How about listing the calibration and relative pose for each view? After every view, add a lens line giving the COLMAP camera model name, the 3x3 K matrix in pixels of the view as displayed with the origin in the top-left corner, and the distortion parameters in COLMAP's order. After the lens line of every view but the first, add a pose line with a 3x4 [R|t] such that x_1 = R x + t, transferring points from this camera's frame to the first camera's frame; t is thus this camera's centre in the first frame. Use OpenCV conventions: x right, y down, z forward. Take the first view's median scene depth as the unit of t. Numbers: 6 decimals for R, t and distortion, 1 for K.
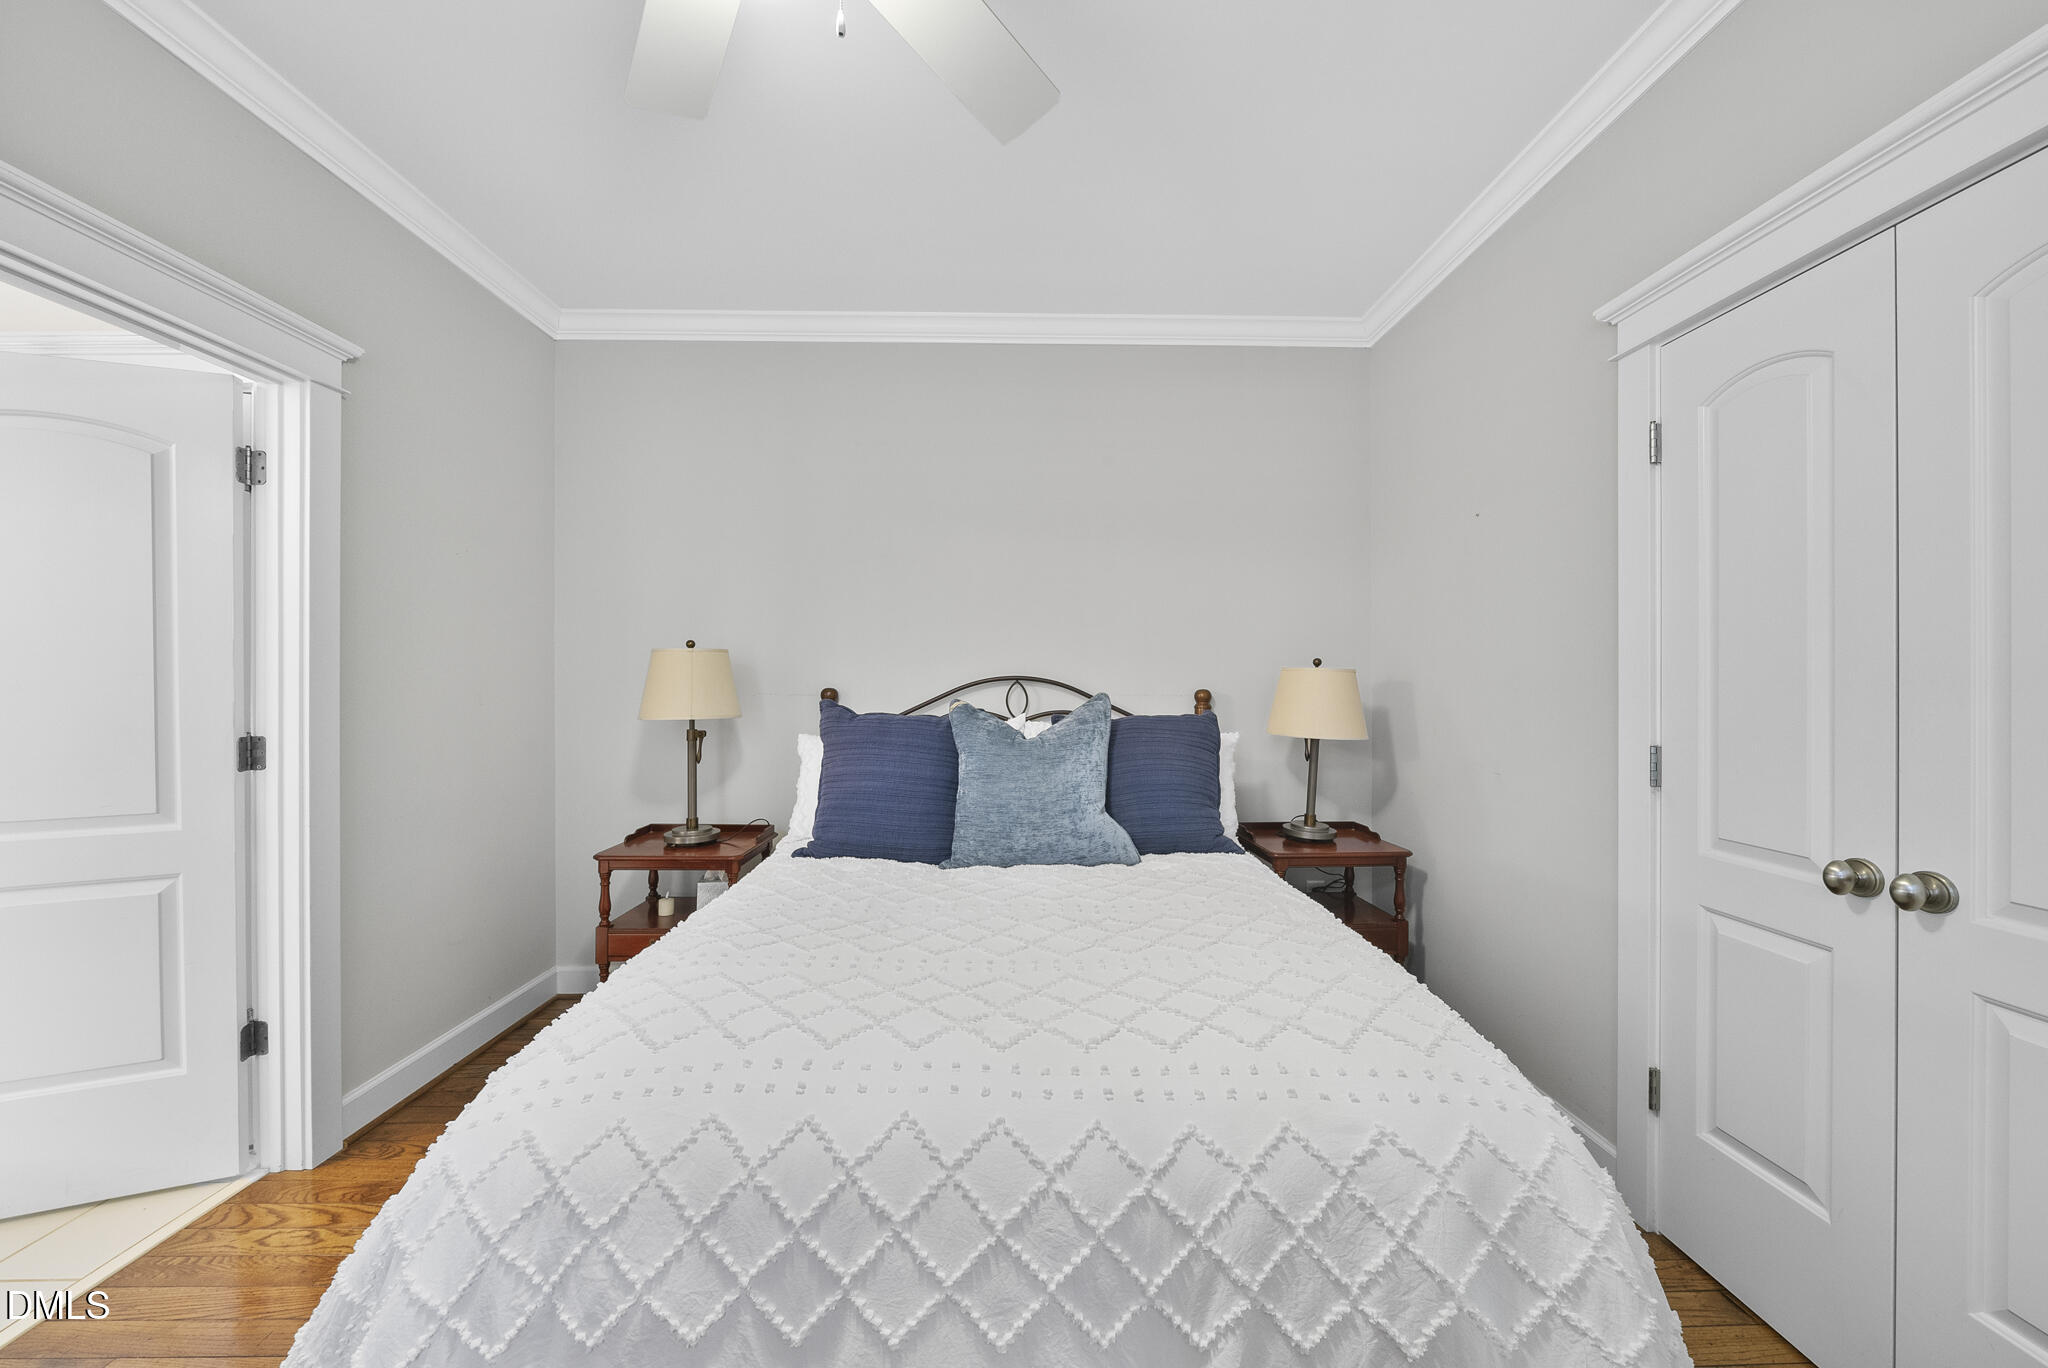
lens RADIAL K [[739.9, 0, 1030.5], [0, 739.9, 683.3], [0, 0, 1]] dist [-0.007691, 0.000668]
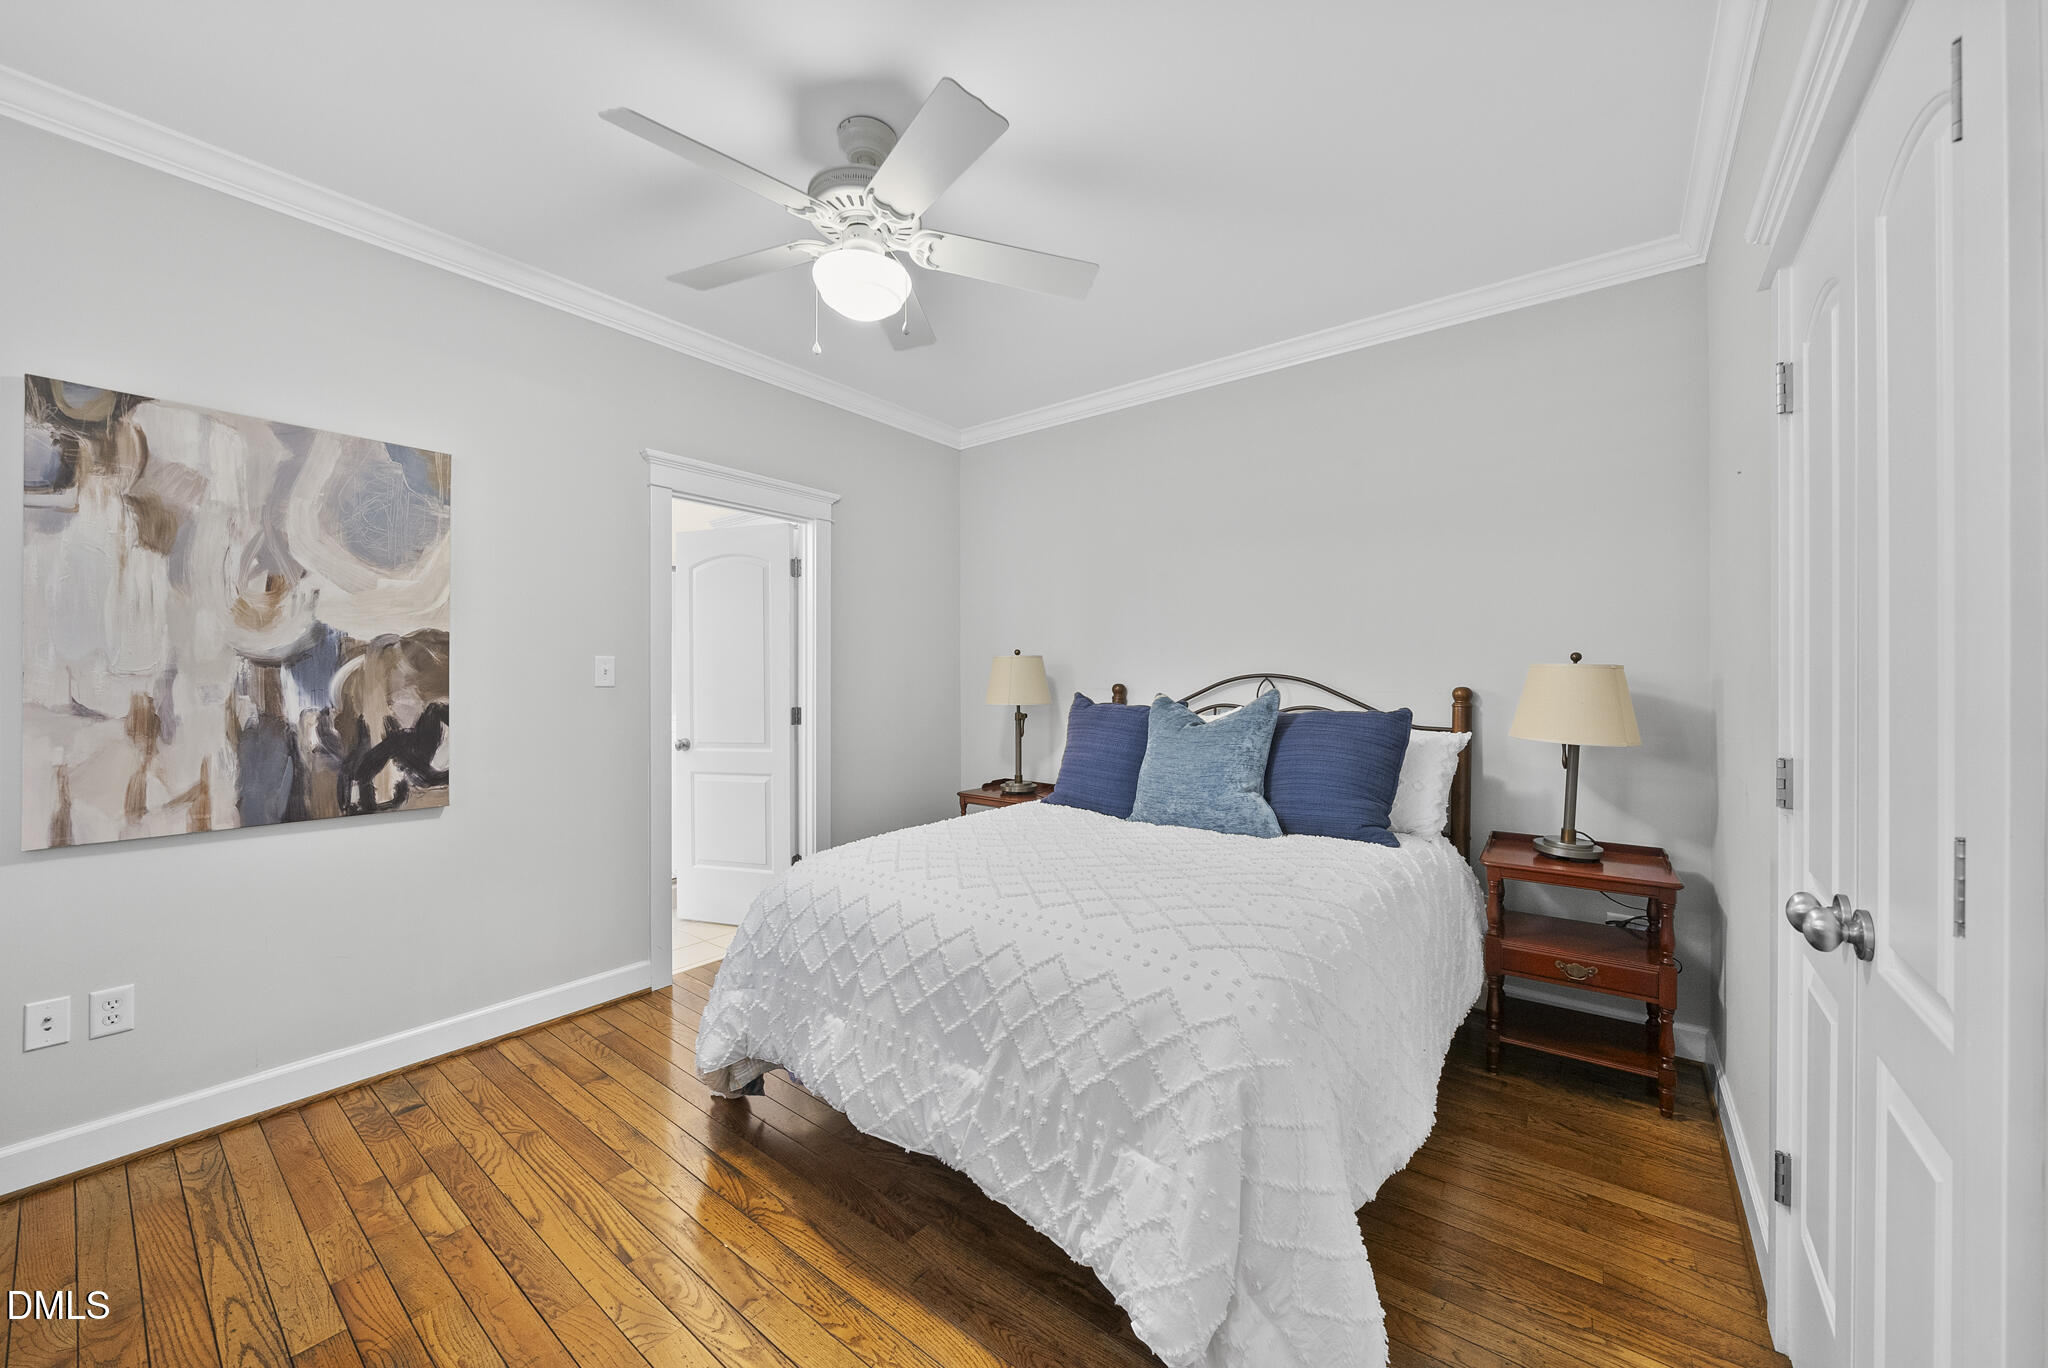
lens RADIAL K [[739.9, 0, 1005.7], [0, 739.9, 675.6], [0, 0, 1]] dist [-0.007691, 0.000668]
pose [[0.772230, -0.002733, -0.635337, 0.606382], [-0.000630, 0.999987, -0.005067, -0.001517], [0.635343, 0.004313, 0.772218, -0.155783]]
